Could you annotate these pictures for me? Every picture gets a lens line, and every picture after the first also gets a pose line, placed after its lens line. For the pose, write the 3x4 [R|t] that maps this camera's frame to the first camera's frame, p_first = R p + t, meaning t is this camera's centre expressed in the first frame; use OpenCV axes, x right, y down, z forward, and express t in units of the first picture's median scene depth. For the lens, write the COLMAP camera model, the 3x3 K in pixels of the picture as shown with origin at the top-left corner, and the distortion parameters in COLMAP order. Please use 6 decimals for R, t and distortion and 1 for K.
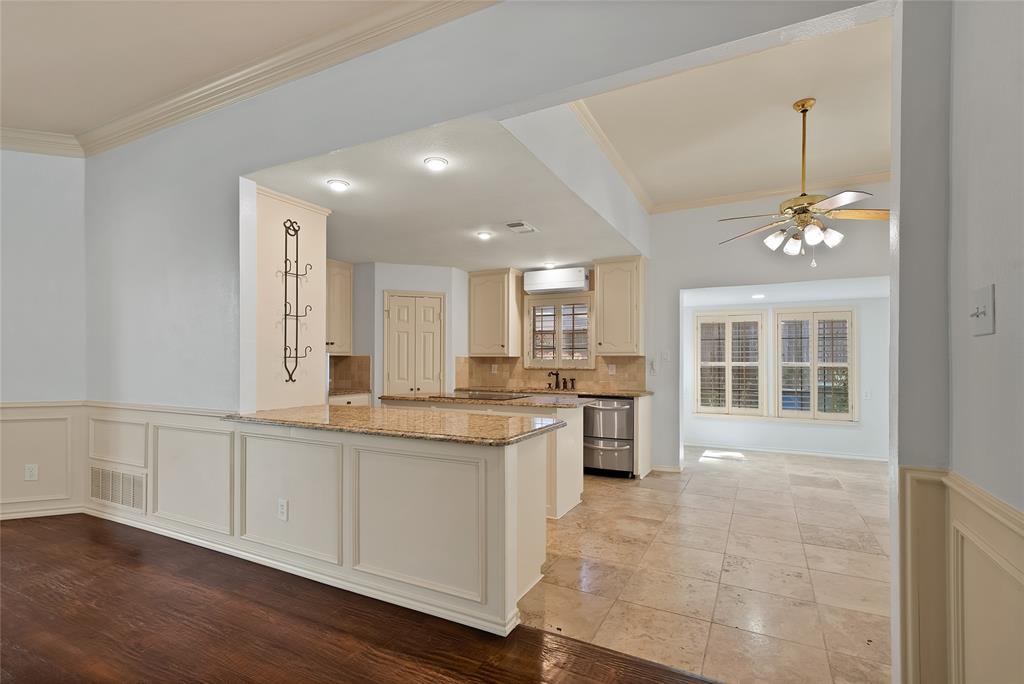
lens RADIAL K [[480.1, 0, 509.1], [0, 480.1, 360.5], [0, 0, 1]] dist [0.014760, 0.000089]
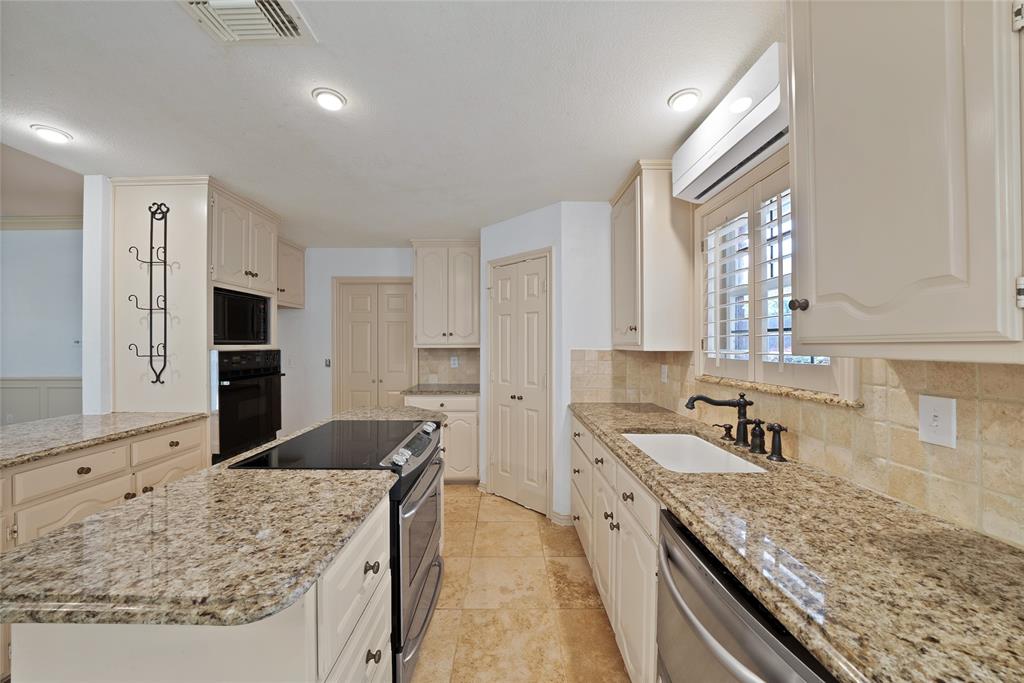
lens RADIAL K [[364.1, 0, 509.5], [0, 364.1, 345.5], [0, 0, 1]] dist [-0.018662, -0.000038]
pose [[0.468032, -0.000118, -0.883712, 0.256610], [0.003098, 0.999994, 0.001507, -0.014475], [0.883706, -0.003443, 0.468029, 0.738915]]
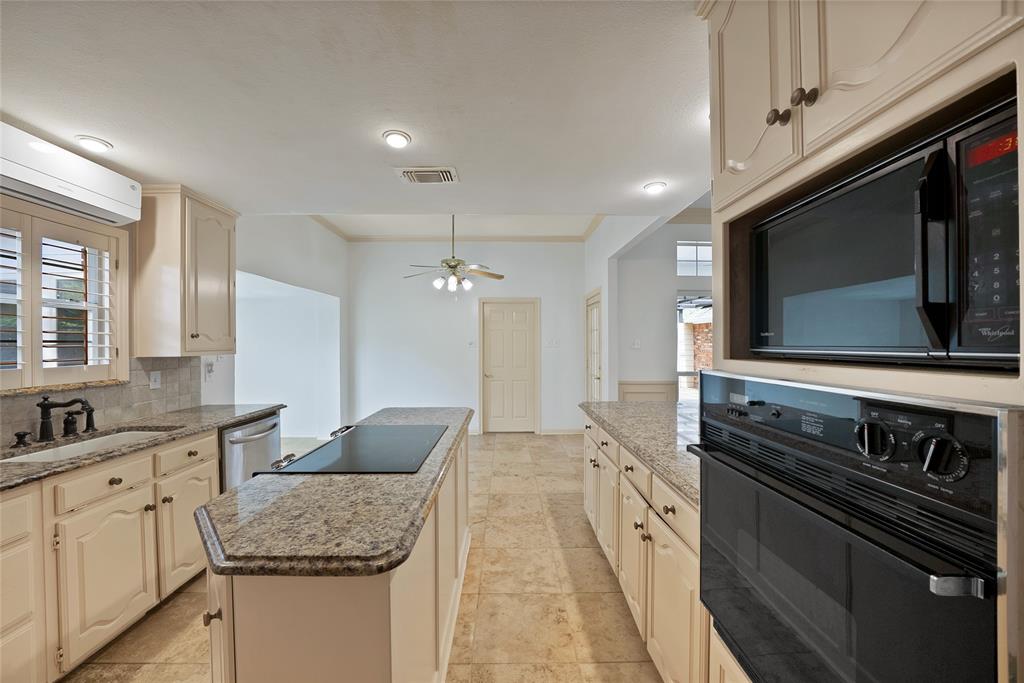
lens RADIAL K [[374.3, 0, 515.1], [0, 374.3, 347.9], [0, 0, 1]] dist [-0.019675, 0.000063]
pose [[-0.483817, -0.005227, 0.875153, -0.364402], [0.002486, 0.999970, 0.007347, -0.020506], [-0.875165, 0.005730, -0.483790, 0.813765]]
